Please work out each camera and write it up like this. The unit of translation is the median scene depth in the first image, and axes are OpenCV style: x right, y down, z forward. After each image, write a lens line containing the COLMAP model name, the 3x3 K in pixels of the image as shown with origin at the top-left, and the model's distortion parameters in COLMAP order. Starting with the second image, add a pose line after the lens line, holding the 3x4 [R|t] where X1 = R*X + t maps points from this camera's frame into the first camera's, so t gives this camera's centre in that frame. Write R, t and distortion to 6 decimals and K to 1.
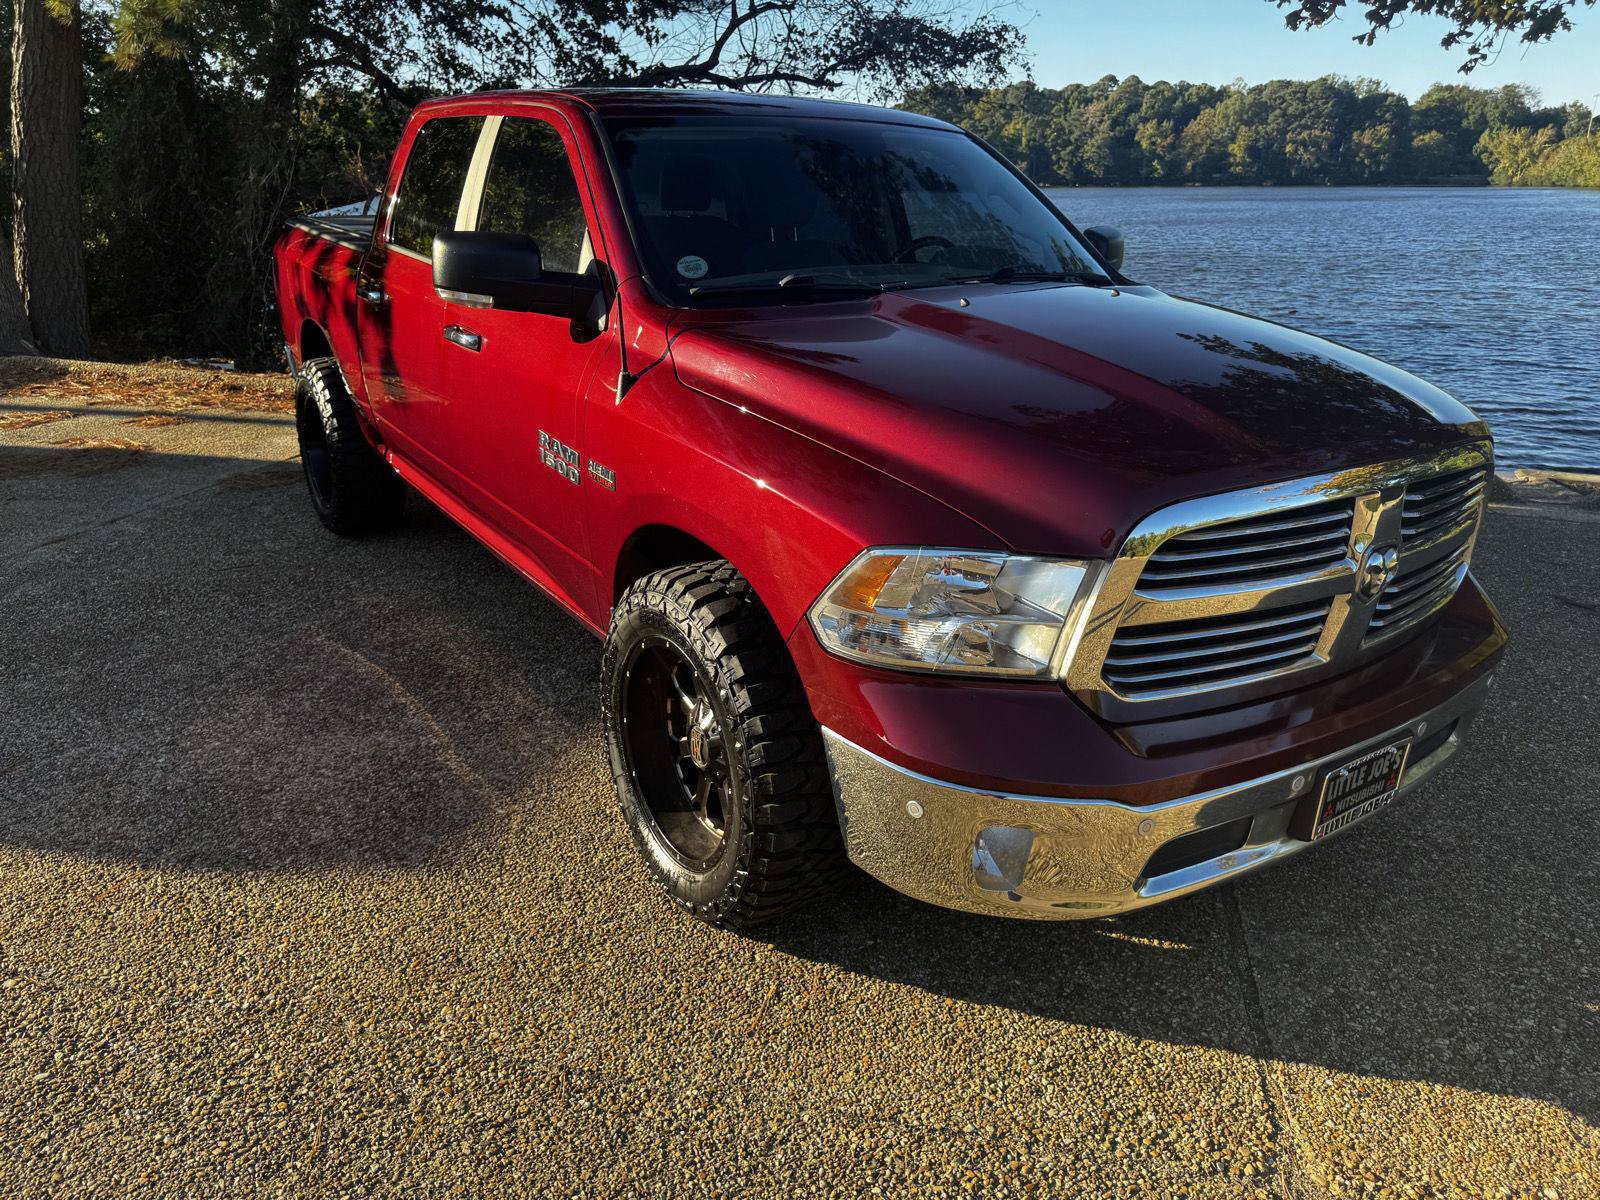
lens RADIAL K [[1115.0, 0, 803.6], [0, 1115.0, 602.7], [0, 0, 1]] dist [0.016907, -0.022203]
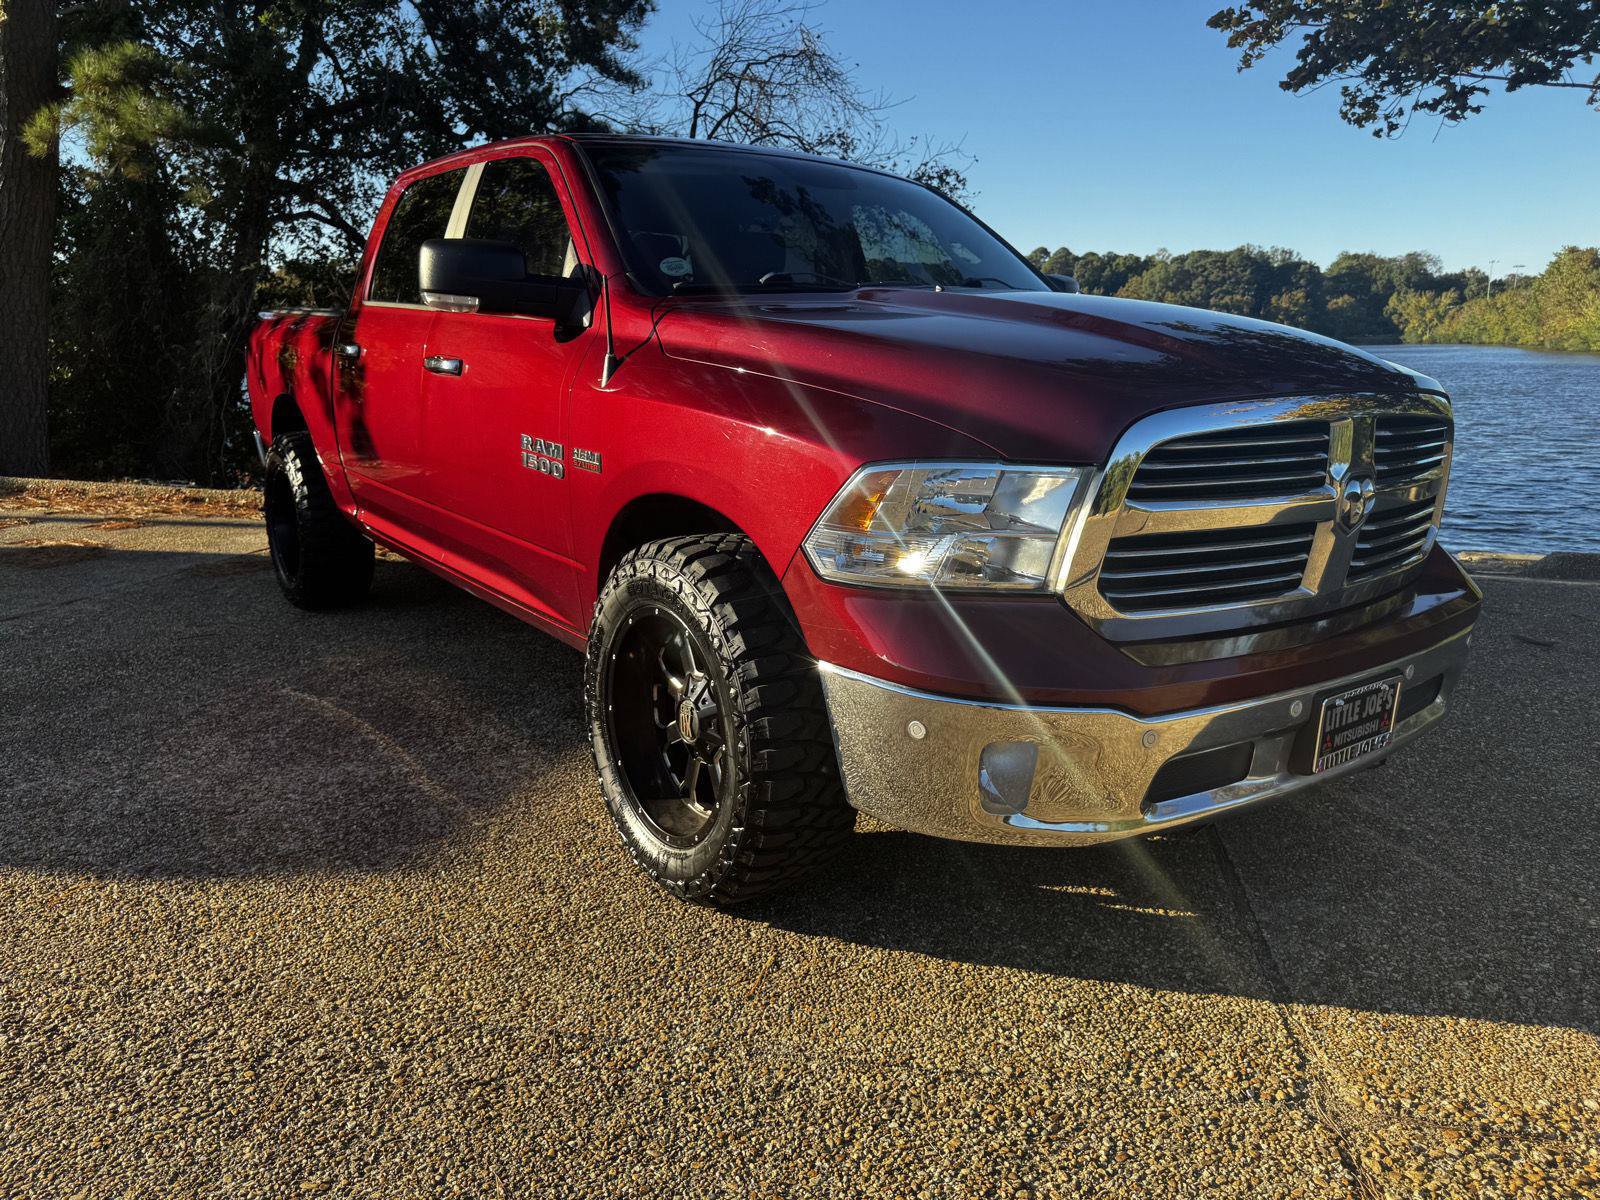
lens RADIAL K [[1115.0, 0, 803.7], [0, 1115.0, 613.3], [0, 0, 1]] dist [0.016907, -0.022203]
pose [[0.999058, -0.018809, 0.039116, -0.032229], [0.023551, 0.991935, -0.124544, 0.177361], [-0.036458, 0.125348, 0.991443, 0.014326]]
